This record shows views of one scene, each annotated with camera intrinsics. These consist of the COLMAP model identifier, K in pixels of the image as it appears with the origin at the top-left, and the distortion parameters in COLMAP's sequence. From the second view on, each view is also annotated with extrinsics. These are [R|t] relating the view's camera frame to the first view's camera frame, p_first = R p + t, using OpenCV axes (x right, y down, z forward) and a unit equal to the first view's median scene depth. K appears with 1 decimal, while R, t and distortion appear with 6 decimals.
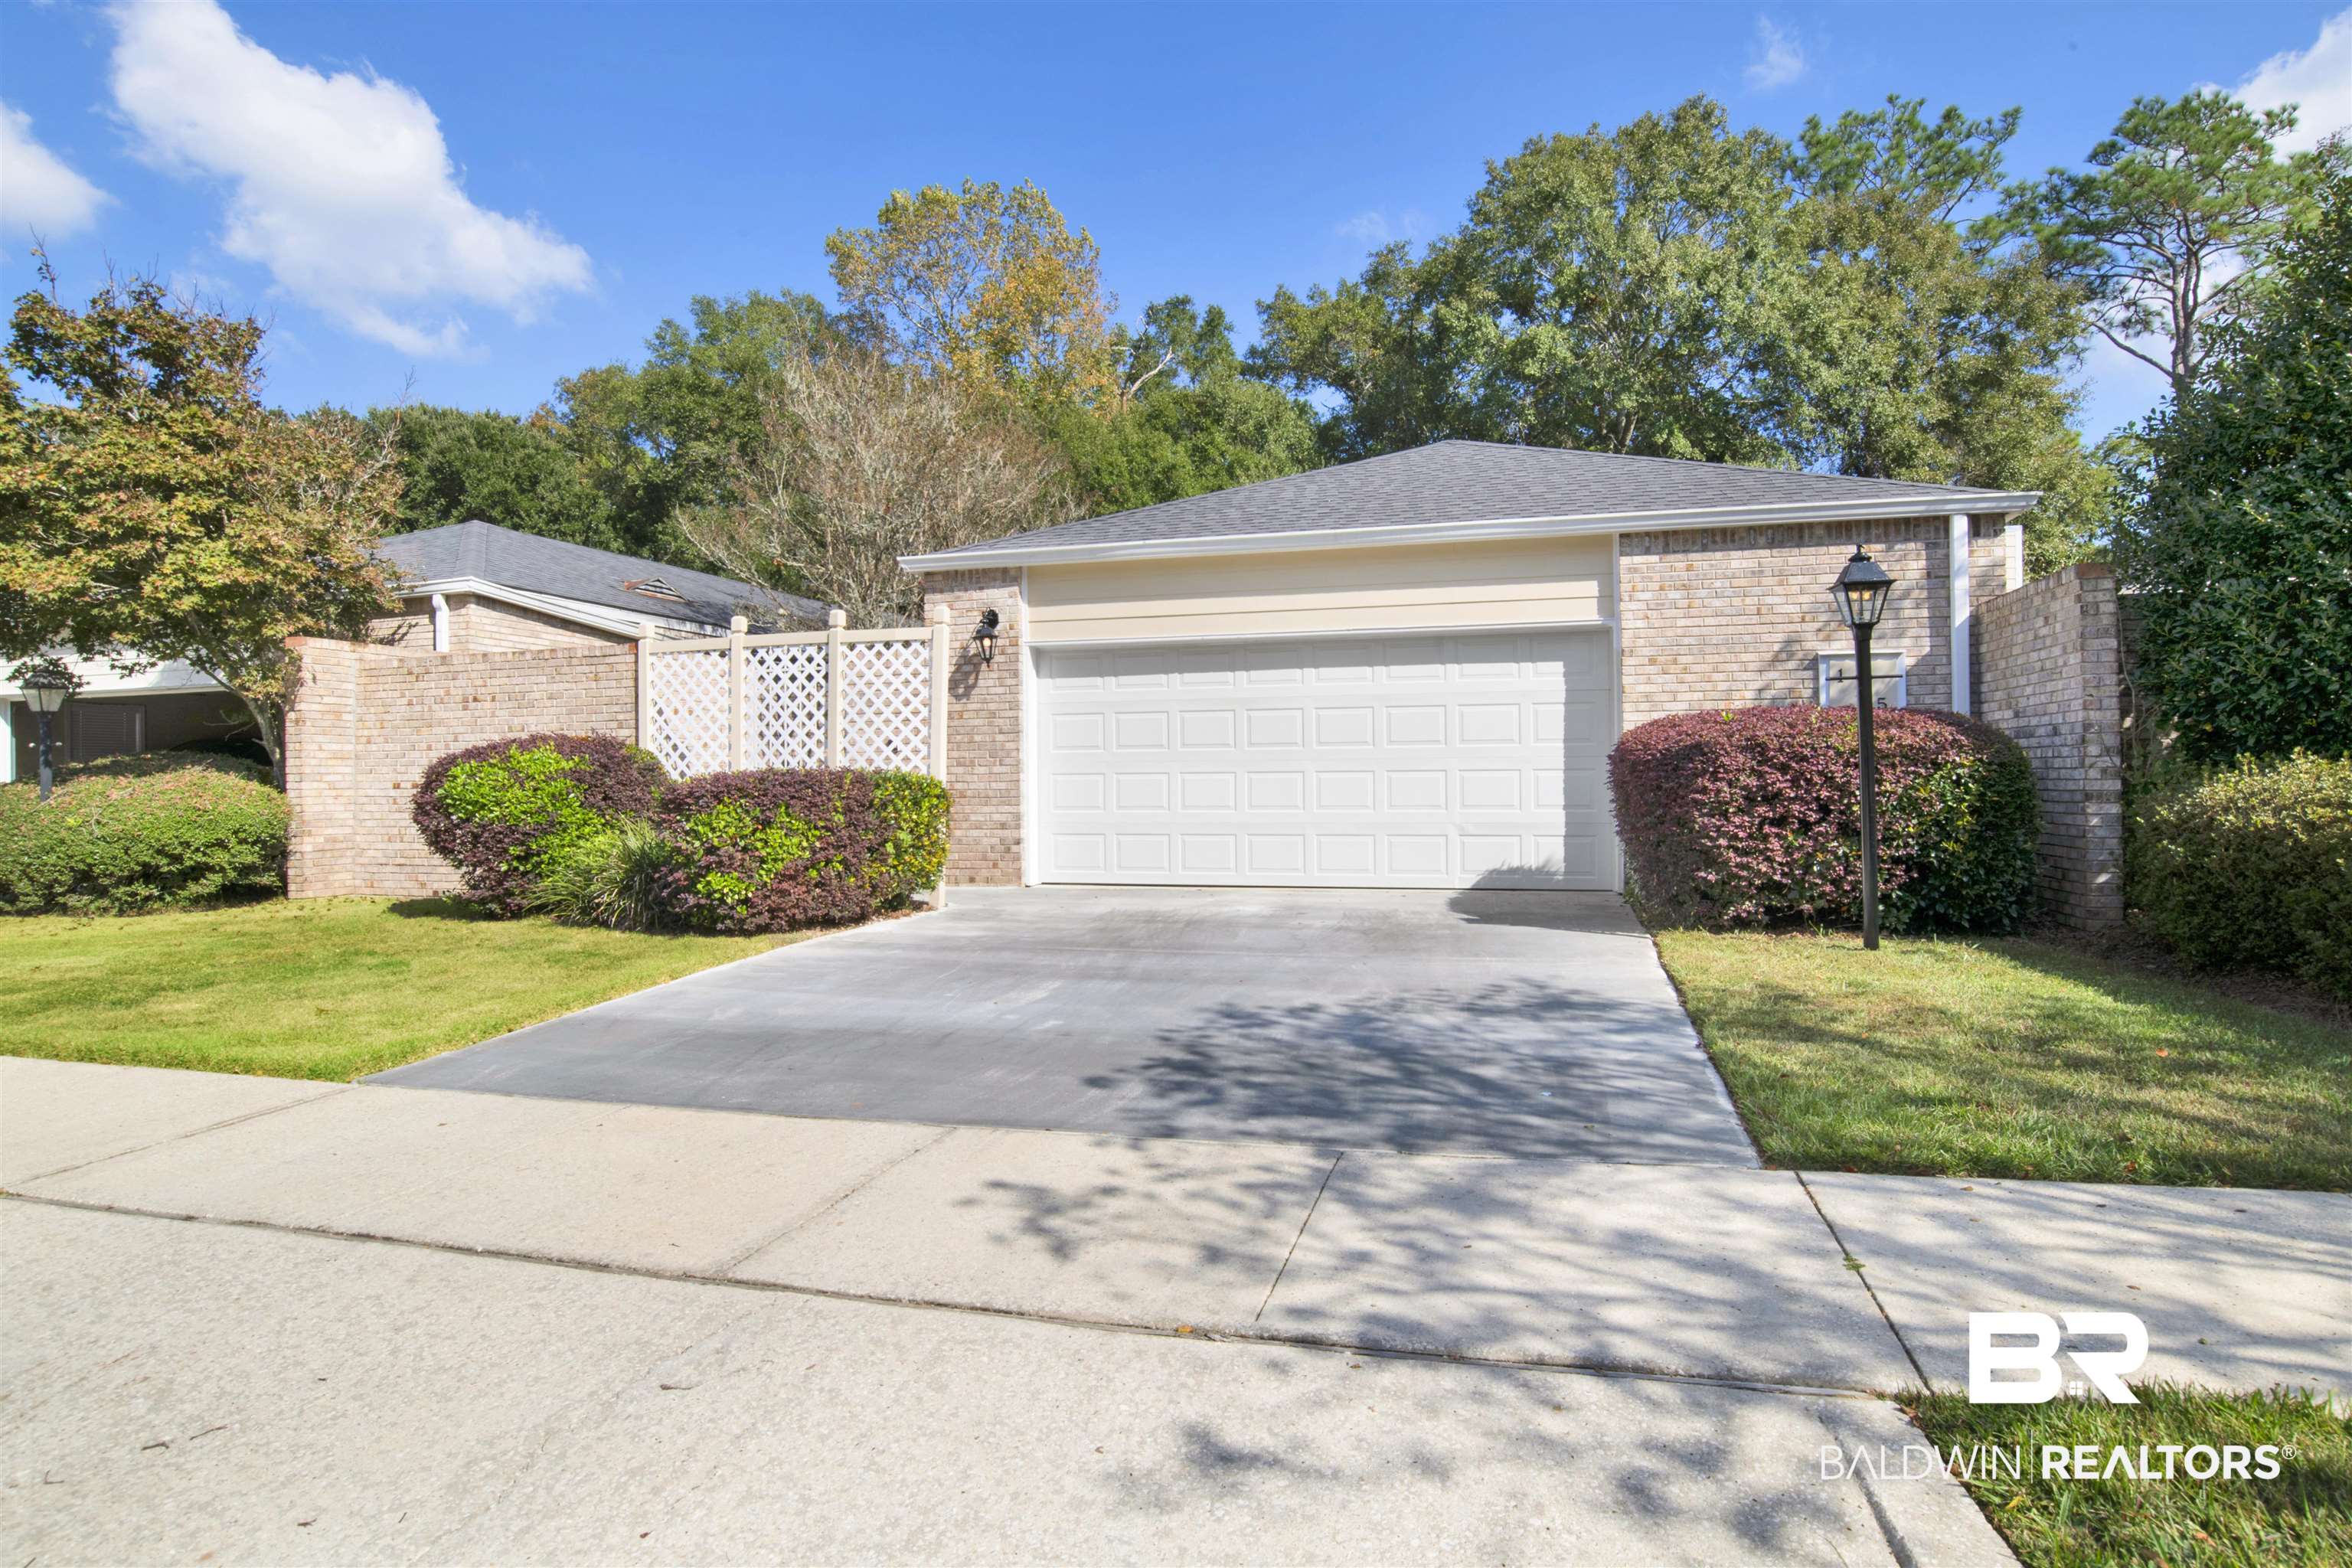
lens RADIAL K [[1231.3, 0, 1185.3], [0, 1231.3, 766.4], [0, 0, 1]] dist [-0.067072, 0.022848]
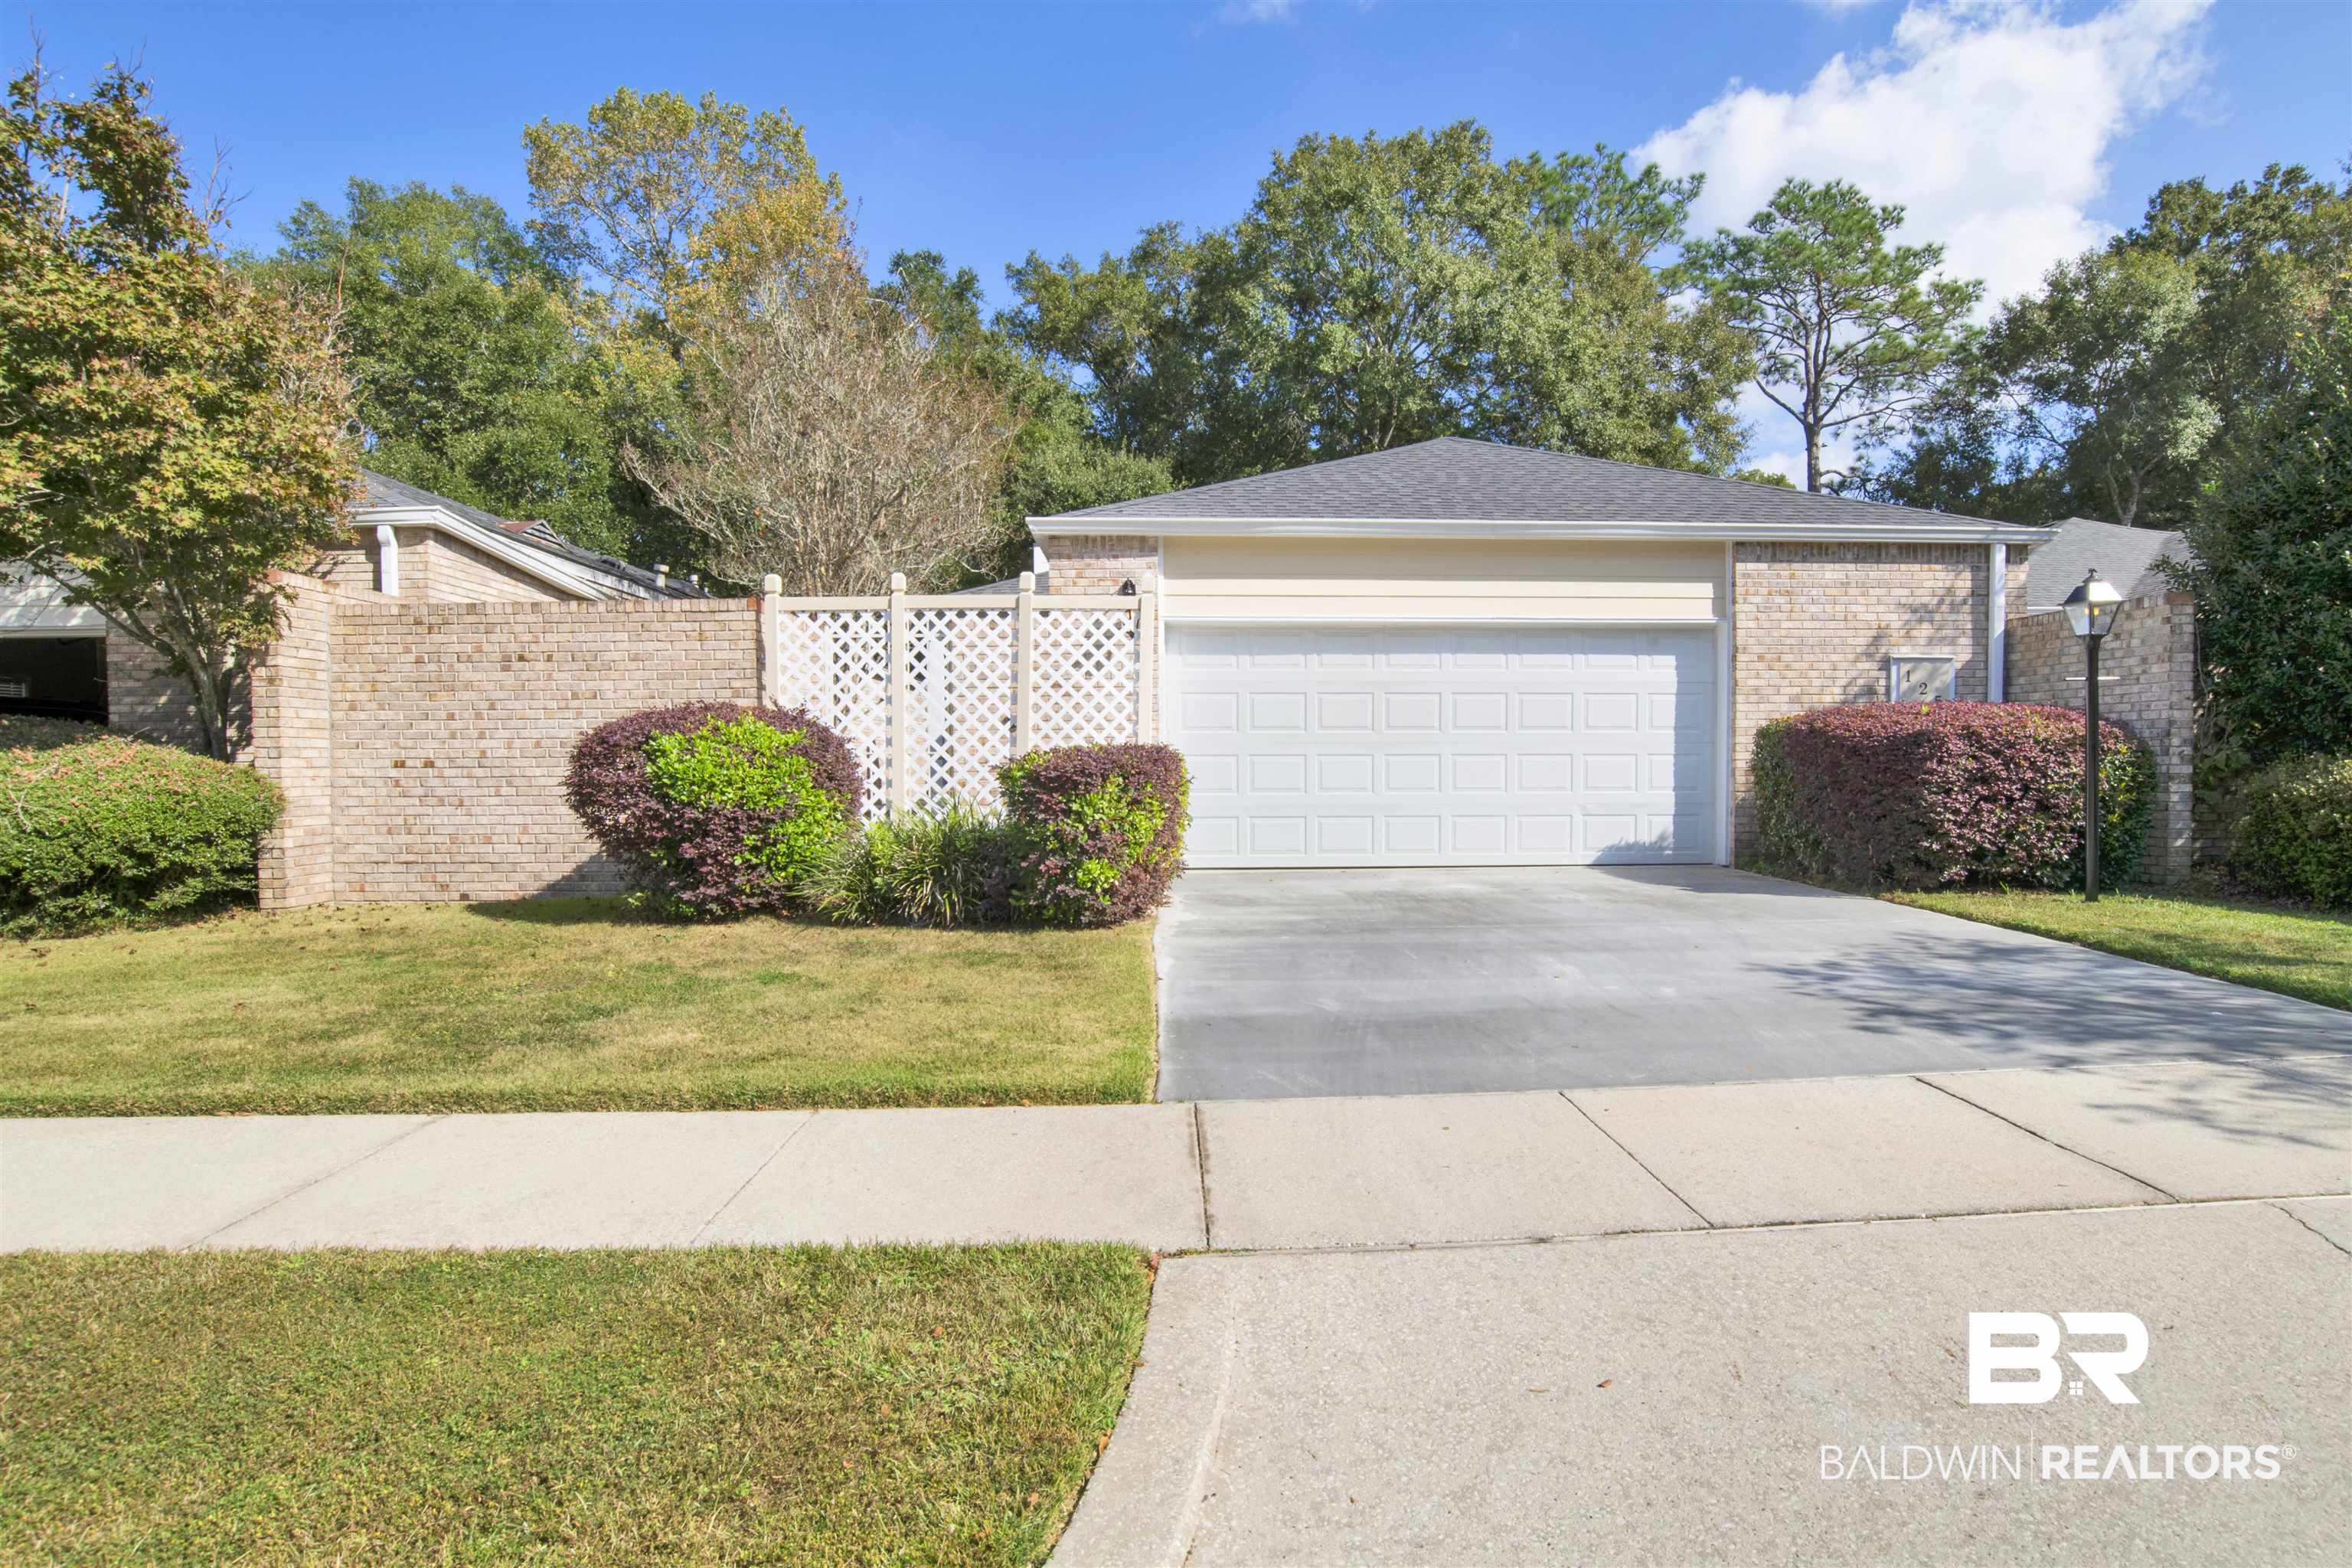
lens RADIAL K [[1268.3, 0, 1176.0], [0, 1268.3, 784.0], [0, 0, 1]] dist [-0.068950, 0.031563]
pose [[0.952812, 0.000979, 0.303559, -0.440273], [-0.008198, 0.999713, 0.022507, 0.007251], [-0.303449, -0.023934, 0.952547, 0.061443]]
